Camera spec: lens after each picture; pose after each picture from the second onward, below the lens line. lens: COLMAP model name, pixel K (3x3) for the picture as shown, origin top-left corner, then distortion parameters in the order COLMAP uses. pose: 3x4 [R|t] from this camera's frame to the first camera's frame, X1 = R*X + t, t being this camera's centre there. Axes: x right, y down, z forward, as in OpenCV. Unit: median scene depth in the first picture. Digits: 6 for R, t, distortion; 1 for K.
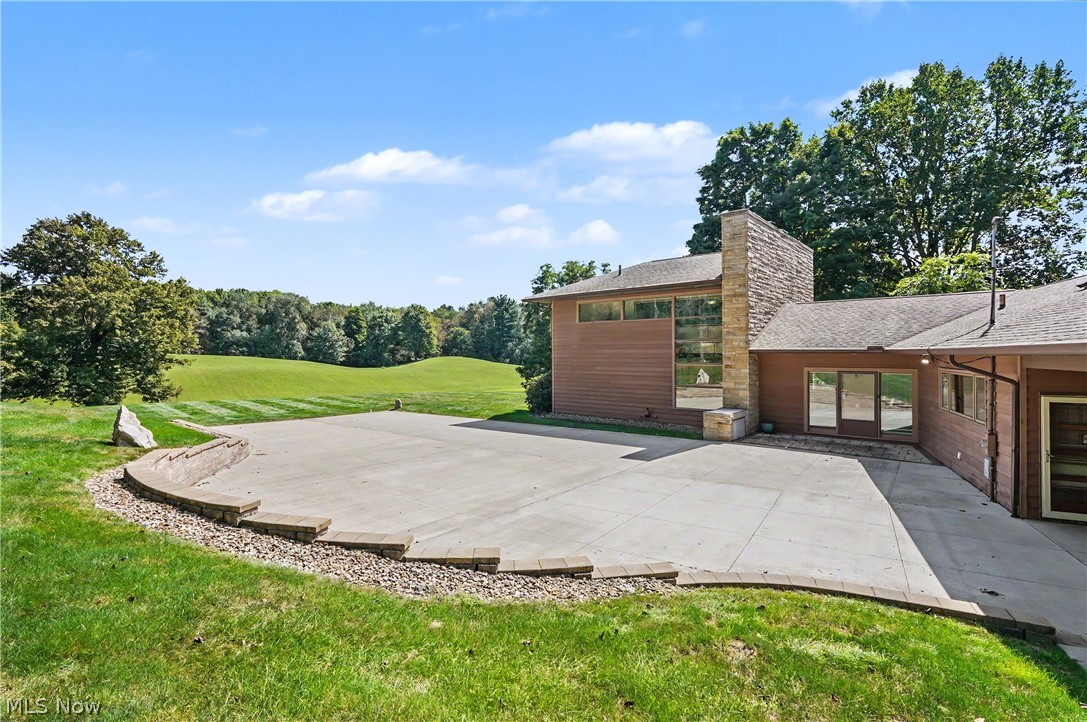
lens RADIAL K [[501.3, 0, 548.4], [0, 501.3, 354.2], [0, 0, 1]] dist [-0.003768, -0.000343]
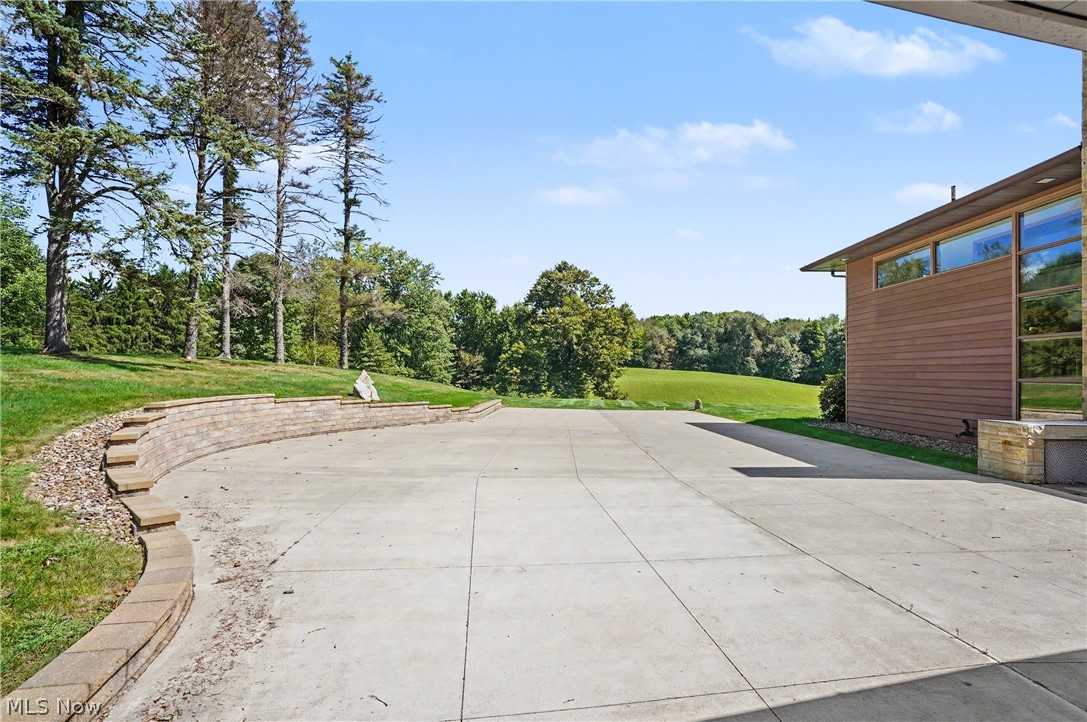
lens RADIAL K [[501.3, 0, 544.8], [0, 501.3, 366.0], [0, 0, 1]] dist [-0.003768, -0.000343]
pose [[0.634213, -0.001809, -0.773156, 0.090788], [-0.008553, 0.999920, -0.009355, 0.015022], [0.773111, 0.012546, 0.634147, 0.073072]]
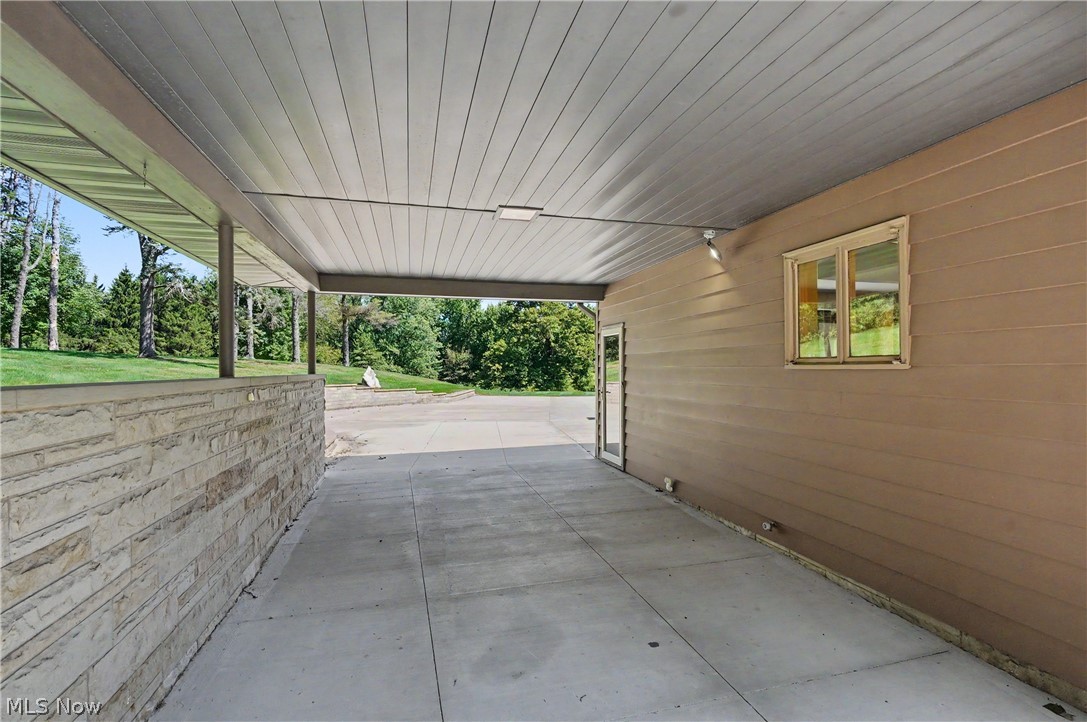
lens RADIAL K [[508.7, 0, 548.4], [0, 508.7, 368.6], [0, 0, 1]] dist [0.001270, -0.000020]
pose [[0.653804, -0.000481, -0.756663, 0.178609], [0.003898, 0.999989, 0.002731, 0.016399], [0.756653, -0.004735, 0.653799, 0.030349]]
